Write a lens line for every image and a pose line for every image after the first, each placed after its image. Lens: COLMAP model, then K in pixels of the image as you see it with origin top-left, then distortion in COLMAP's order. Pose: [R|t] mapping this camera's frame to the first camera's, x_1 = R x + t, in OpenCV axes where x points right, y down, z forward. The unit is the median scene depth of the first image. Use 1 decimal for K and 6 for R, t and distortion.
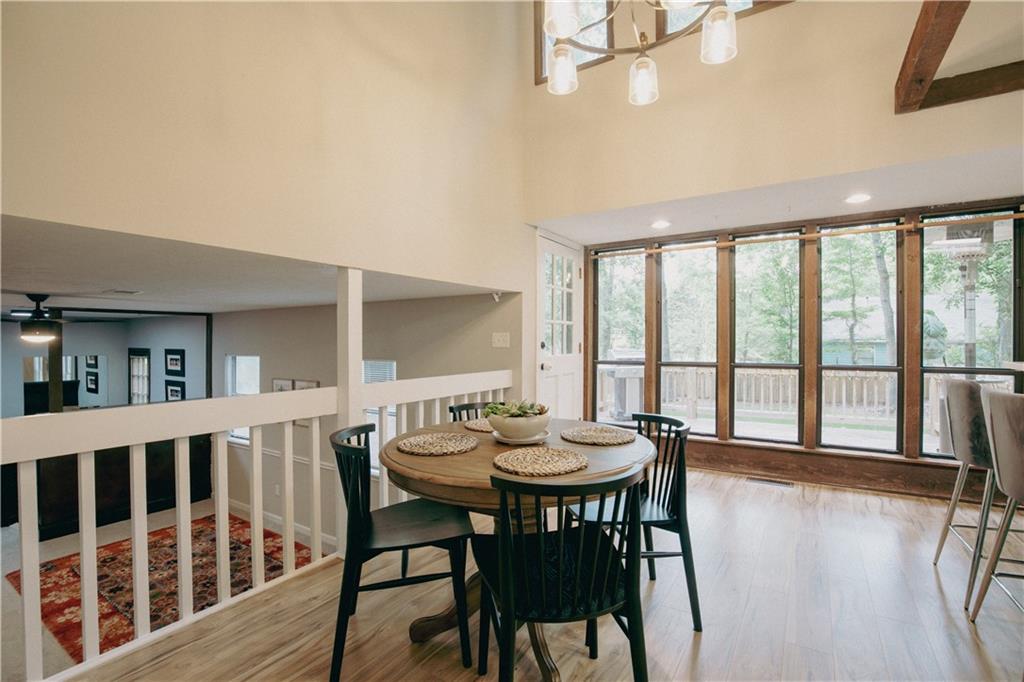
lens RADIAL K [[482.0, 0, 512.0], [0, 482.0, 341.0], [0, 0, 1]] dist [-0.004057, -0.000879]
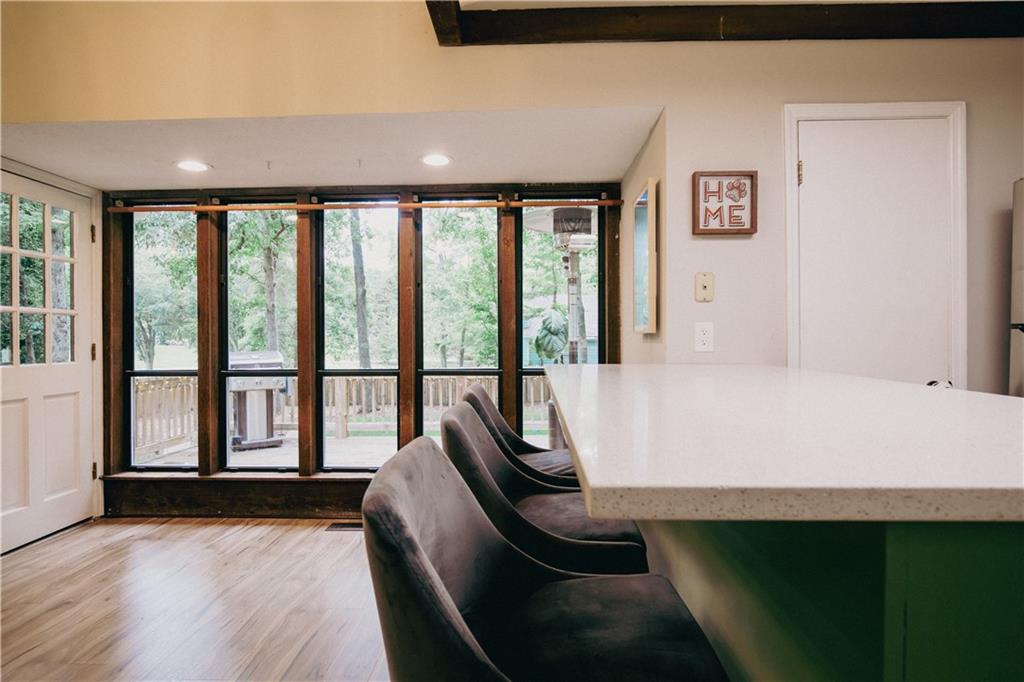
lens RADIAL K [[574.4, 0, 512.0], [0, 574.4, 341.0], [0, 0, 1]] dist [-0.004910, -0.001268]
pose [[0.870356, -0.005840, 0.492388, 0.275954], [0.004531, 0.999982, 0.003851, -0.000198], [-0.492402, -0.001121, 0.870367, 0.086937]]
